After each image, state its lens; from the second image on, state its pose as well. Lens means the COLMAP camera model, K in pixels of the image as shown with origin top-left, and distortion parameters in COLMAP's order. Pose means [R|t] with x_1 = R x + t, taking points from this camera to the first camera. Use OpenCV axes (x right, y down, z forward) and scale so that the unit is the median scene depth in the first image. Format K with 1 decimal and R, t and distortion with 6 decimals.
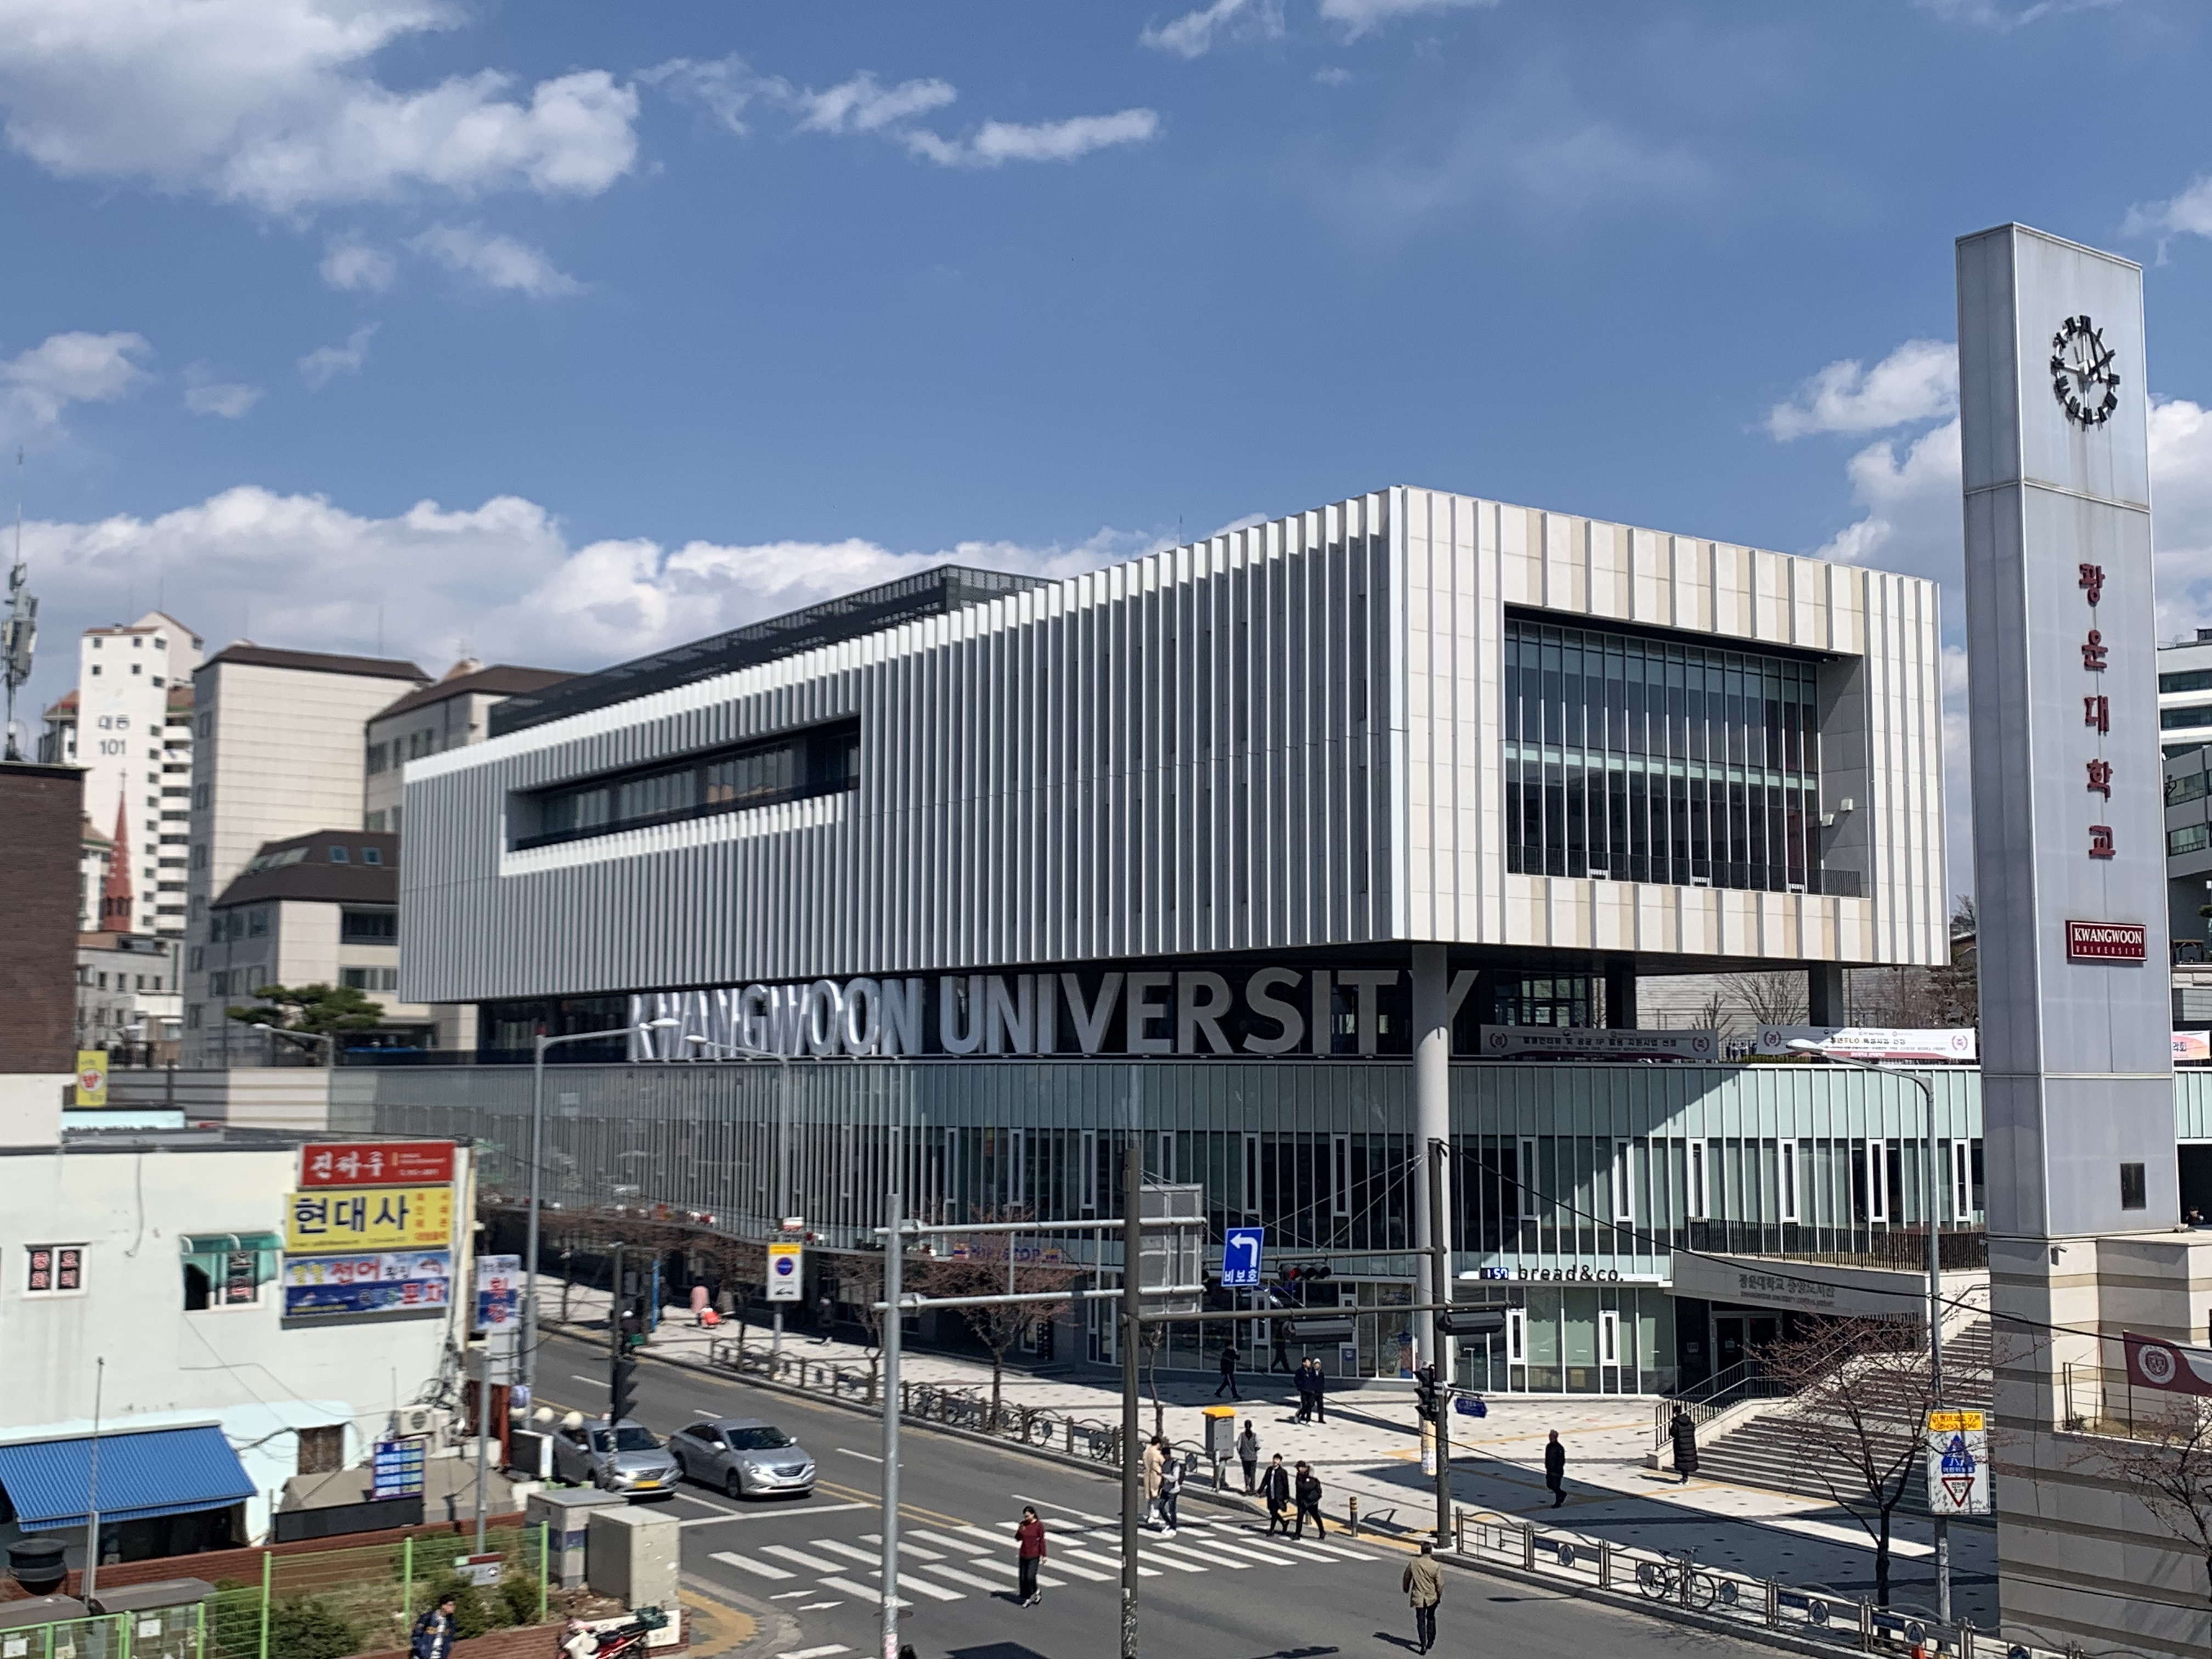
lens RADIAL K [[2465.4, 0, 1110.0], [0, 2465.4, 834.8], [0, 0, 1]] dist [0.089957, 0.000000]
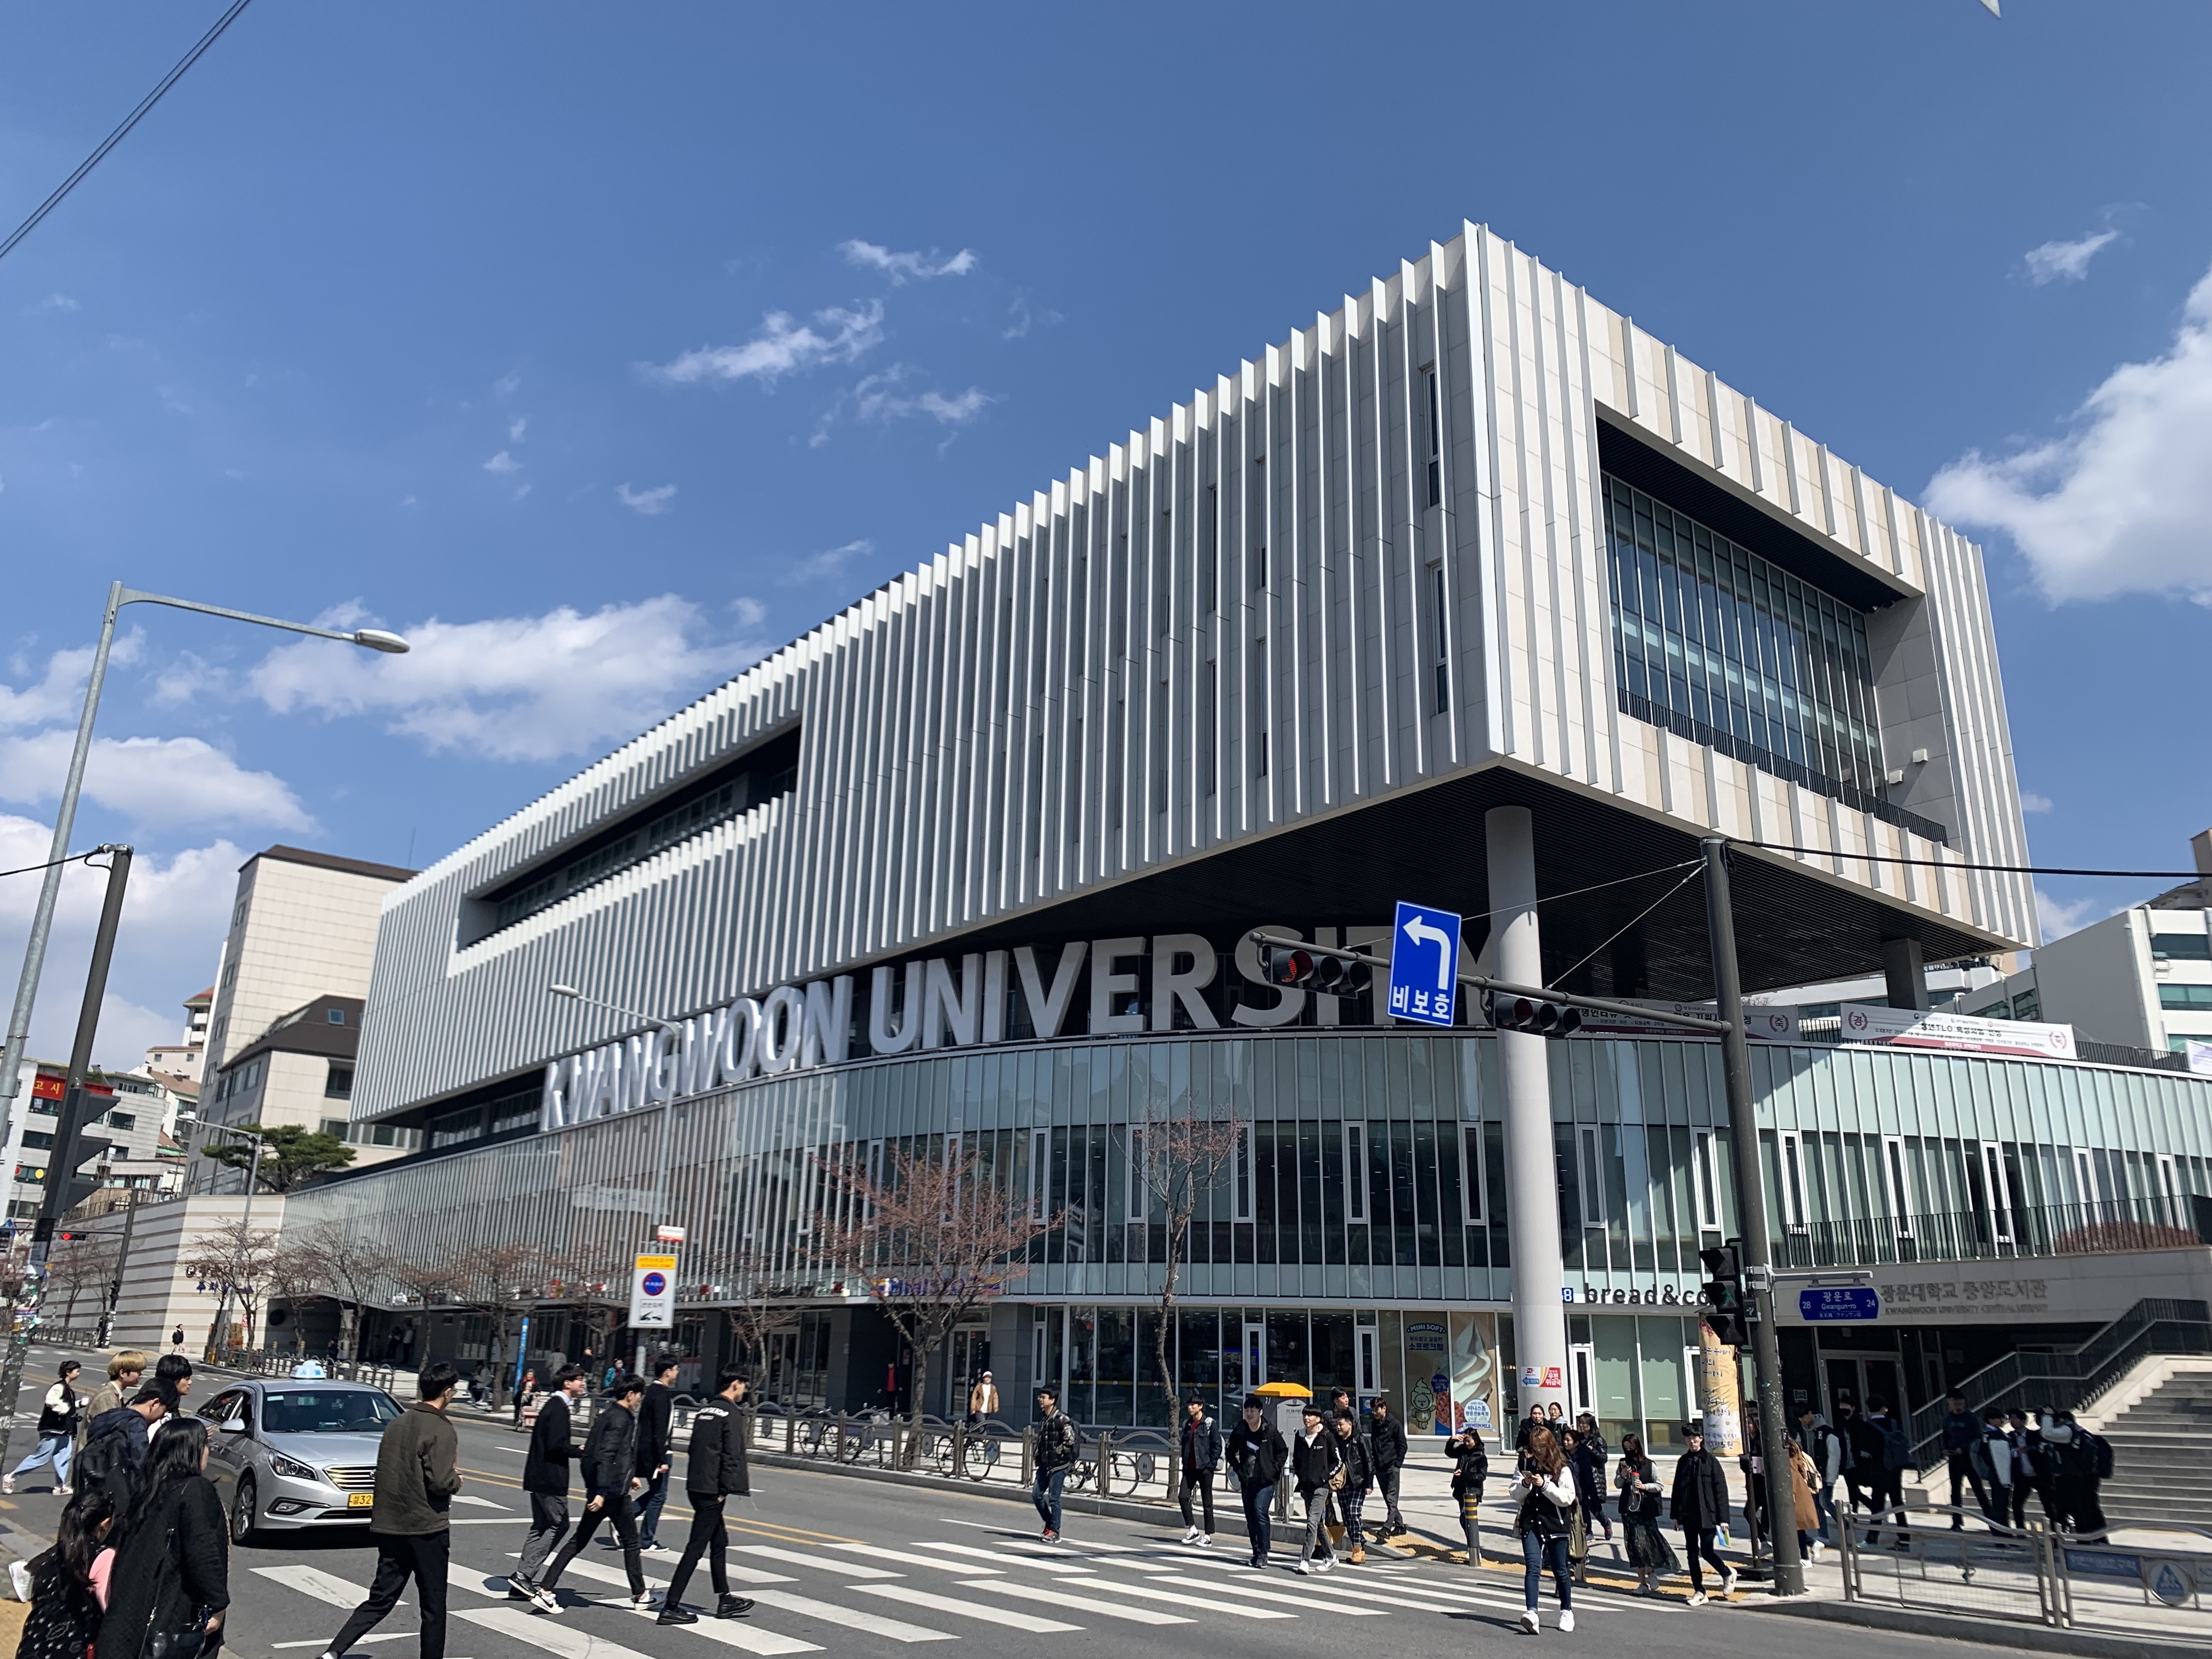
lens RADIAL K [[1701.8, 0, 1116.1], [0, 1701.8, 808.8], [0, 0, 1]] dist [0.014560, -0.020217]
pose [[0.997803, 0.036683, 0.055172, -0.019549], [-0.023911, 0.975994, -0.216482, 0.141459], [-0.061789, 0.214687, 0.974726, 0.429033]]
